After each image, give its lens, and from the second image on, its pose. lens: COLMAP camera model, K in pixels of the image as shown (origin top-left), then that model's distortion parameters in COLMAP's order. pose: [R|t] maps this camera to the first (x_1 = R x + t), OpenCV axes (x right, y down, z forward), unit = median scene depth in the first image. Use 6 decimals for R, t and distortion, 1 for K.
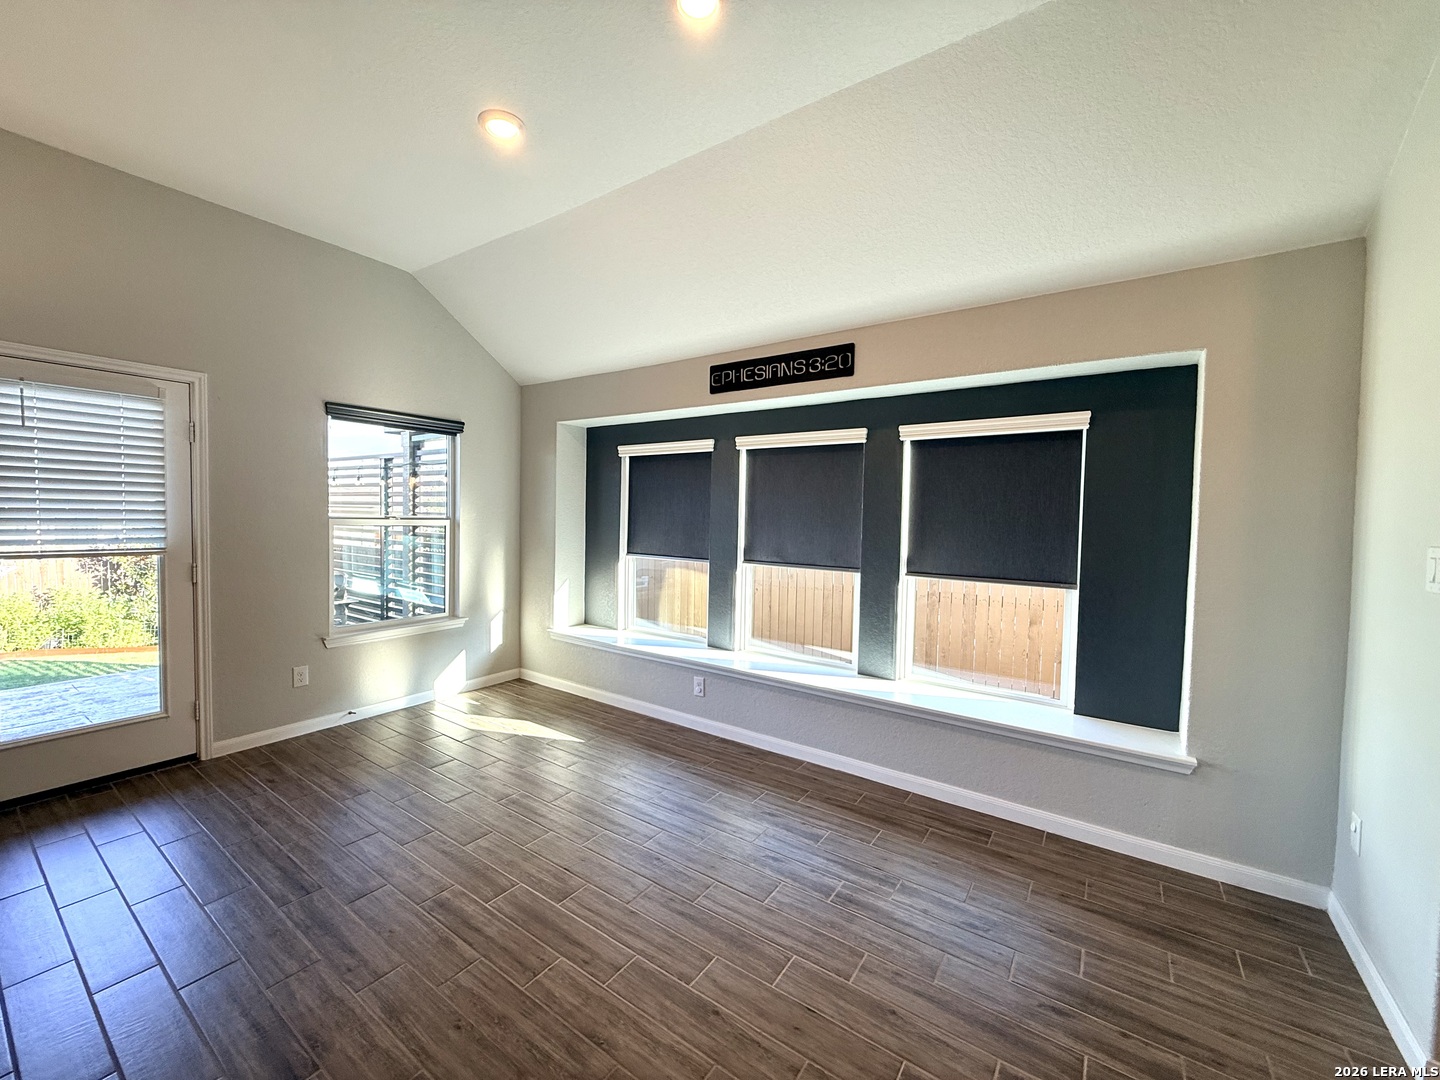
lens RADIAL K [[574.3, 0, 721.8], [0, 574.3, 540.6], [0, 0, 1]] dist [0.003768, -0.000979]
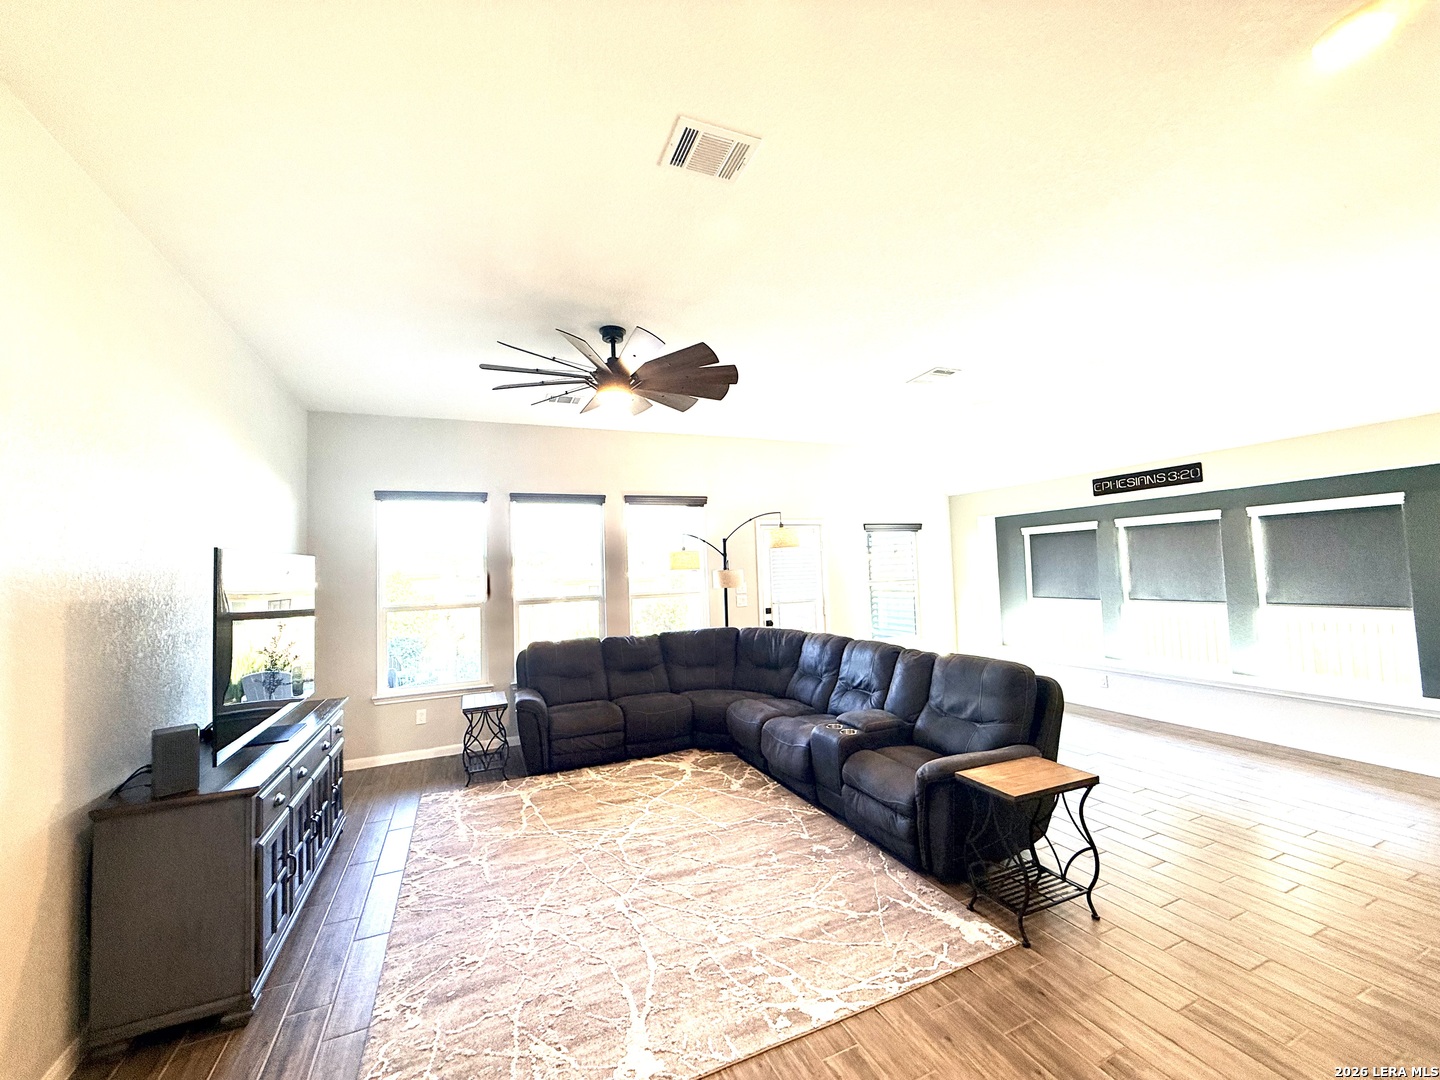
lens RADIAL K [[574.3, 0, 719.5], [0, 574.3, 539.2], [0, 0, 1]] dist [0.003768, -0.000979]
pose [[0.851340, -0.081024, -0.518320, -0.092690], [0.031669, 0.994137, -0.103387, -0.001302], [0.523658, 0.071602, 0.848914, -0.966812]]
